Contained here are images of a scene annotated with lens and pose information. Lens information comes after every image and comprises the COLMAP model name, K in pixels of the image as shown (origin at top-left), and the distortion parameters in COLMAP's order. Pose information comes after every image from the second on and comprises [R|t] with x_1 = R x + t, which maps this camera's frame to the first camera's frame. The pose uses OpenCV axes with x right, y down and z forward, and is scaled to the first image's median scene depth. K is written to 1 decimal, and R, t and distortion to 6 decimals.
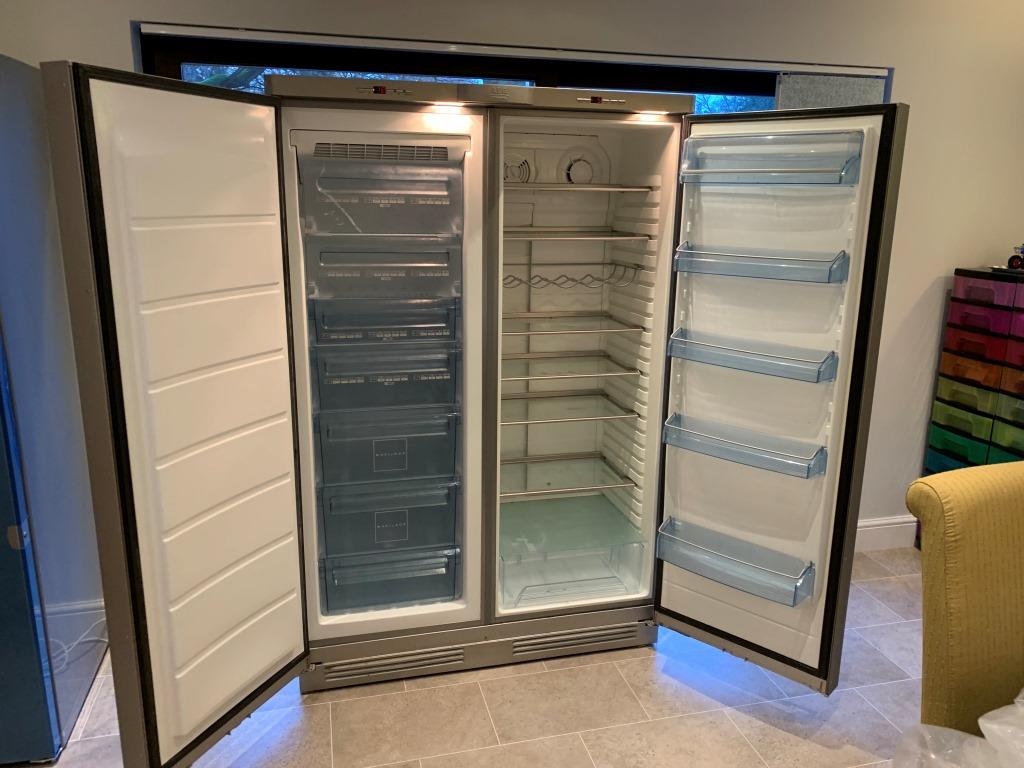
lens RADIAL K [[792.4, 0, 512.0], [0, 792.4, 384.0], [0, 0, 1]] dist [-0.011832, -0.002672]
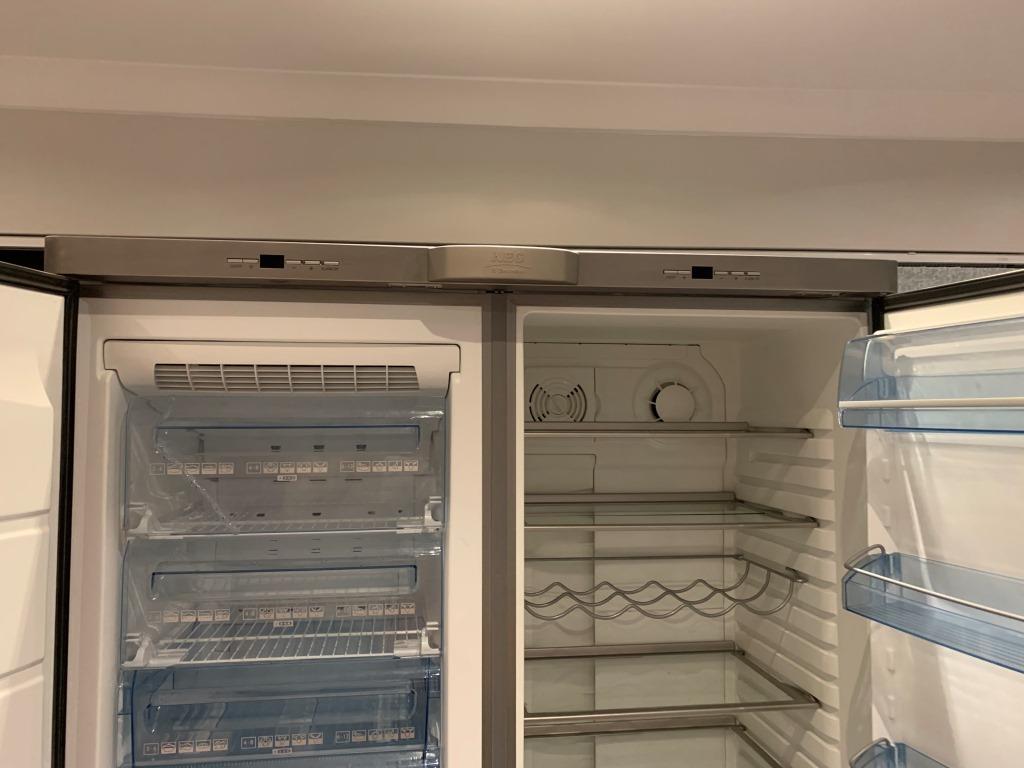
lens RADIAL K [[797.5, 0, 512.0], [0, 797.5, 384.0], [0, 0, 1]] dist [0.059734, -0.001352]
pose [[0.992816, -0.021556, -0.117693, 0.040205], [-0.011379, 0.962169, -0.272216, -0.128523], [0.119108, 0.271600, 0.955011, 0.451558]]
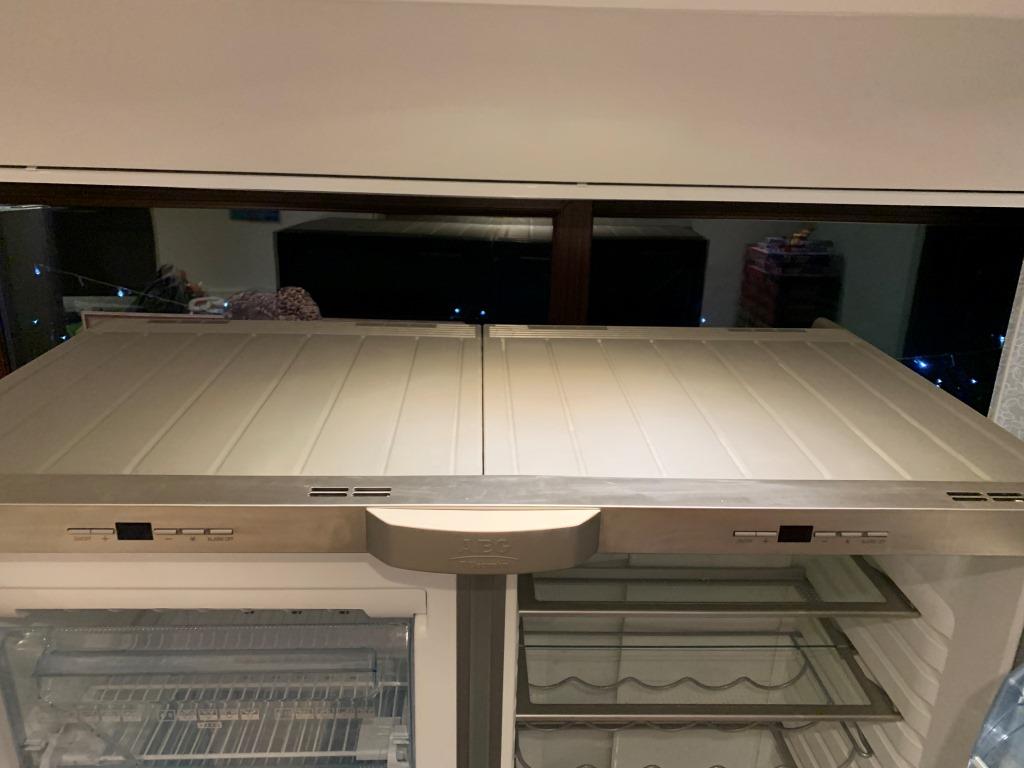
lens RADIAL K [[792.4, 0, 512.0], [0, 792.4, 384.0], [0, 0, 1]] dist [-0.011832, -0.002672]
pose [[0.974535, 0.089297, -0.205690, 0.049508], [-0.066413, 0.991073, 0.115602, -0.408393], [0.214177, -0.098998, 0.971765, 0.591136]]
